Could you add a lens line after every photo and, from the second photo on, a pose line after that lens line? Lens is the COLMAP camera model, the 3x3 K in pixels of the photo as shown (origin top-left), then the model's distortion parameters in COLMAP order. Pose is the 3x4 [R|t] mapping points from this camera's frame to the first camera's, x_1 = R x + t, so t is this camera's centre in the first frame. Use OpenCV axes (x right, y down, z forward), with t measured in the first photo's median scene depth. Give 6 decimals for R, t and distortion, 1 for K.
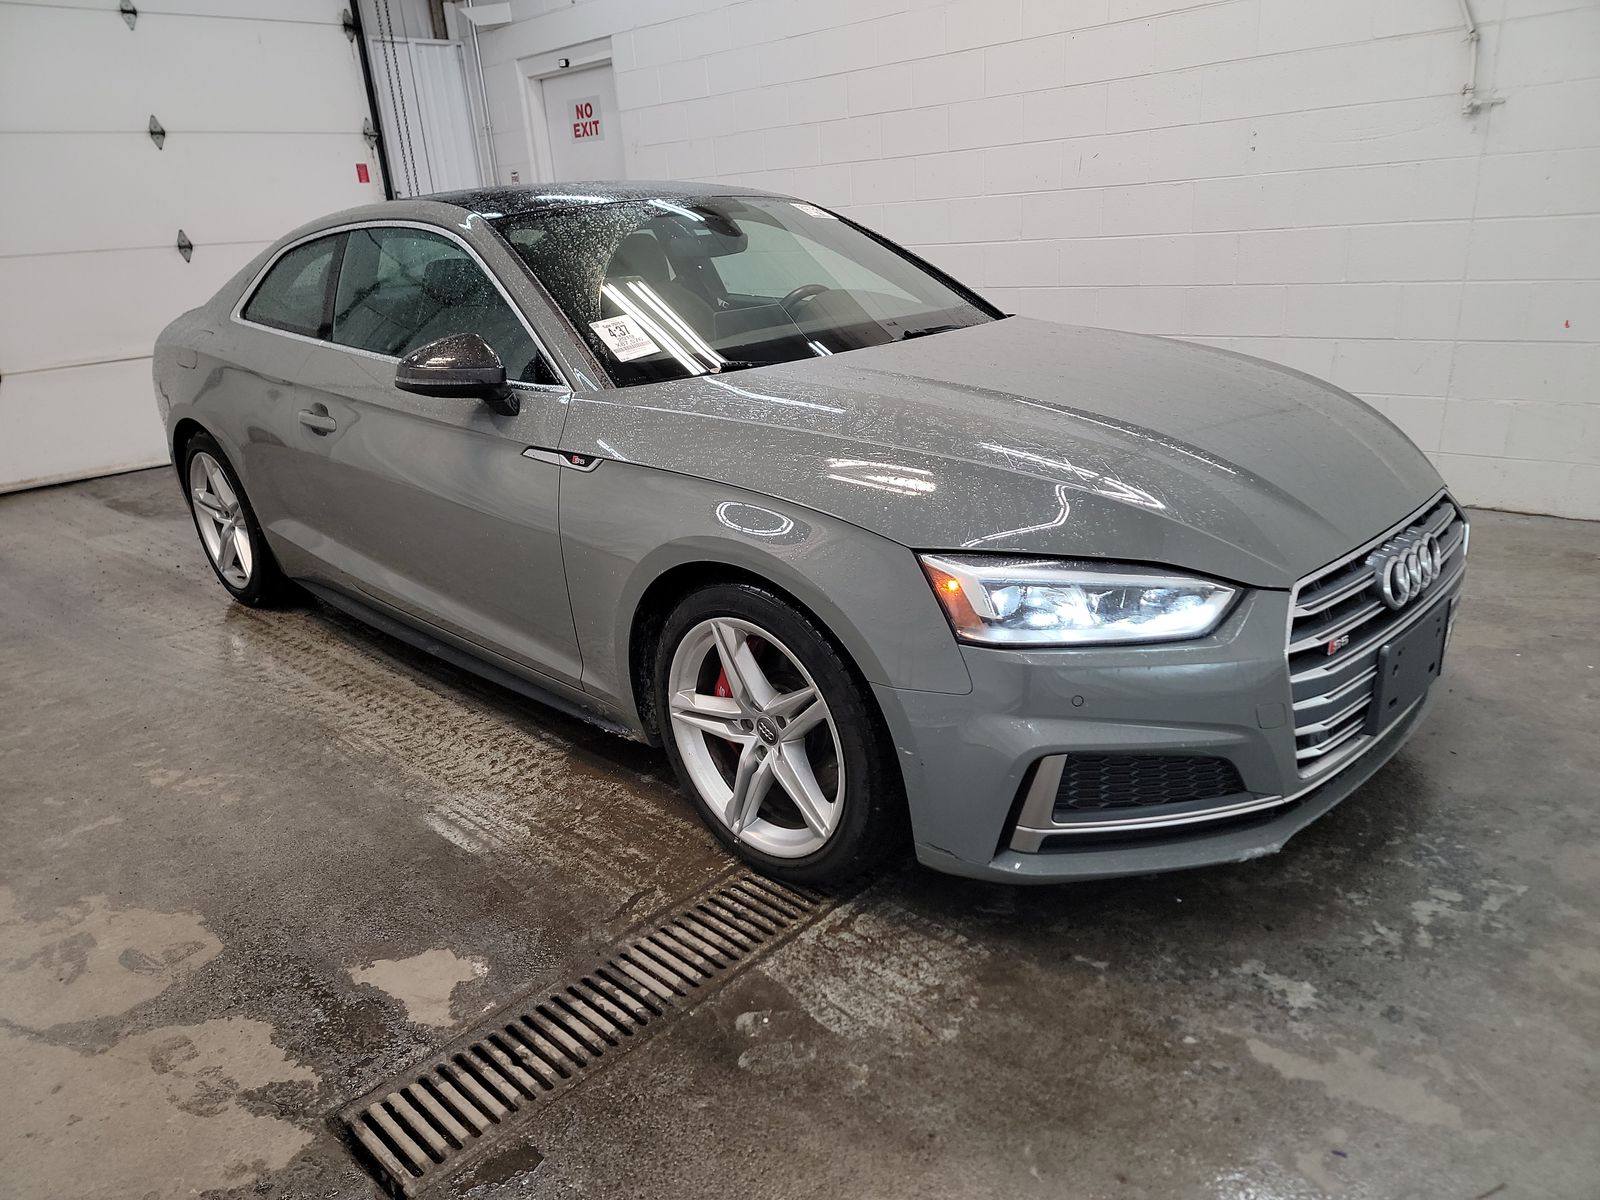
lens RADIAL K [[1080.1, 0, 831.4], [0, 1080.1, 641.2], [0, 0, 1]] dist [0.061574, -0.053737]
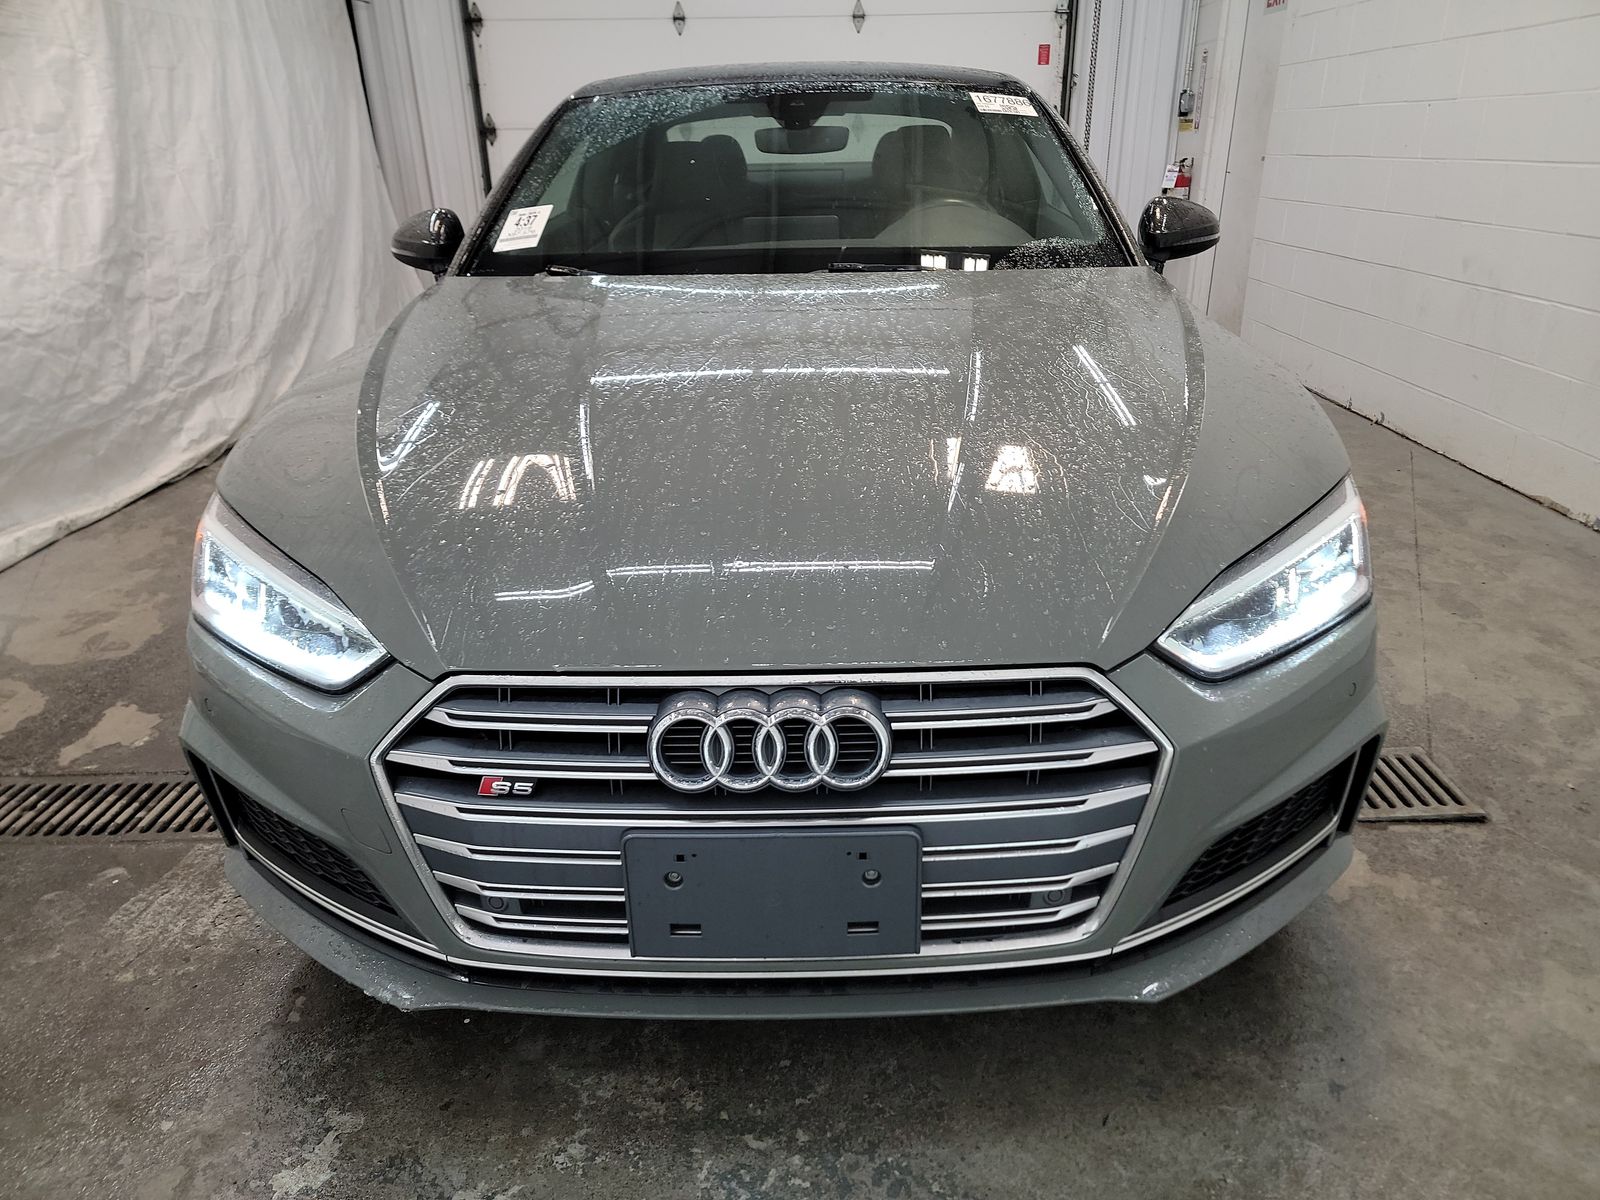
lens RADIAL K [[1080.1, 0, 831.4], [0, 1080.1, 641.2], [0, 0, 1]] dist [0.061574, -0.053737]
pose [[0.699244, 0.339453, -0.629149, 0.939747], [-0.282975, 0.939619, 0.192463, -0.252211], [0.656493, 0.043455, 0.753080, 0.590823]]
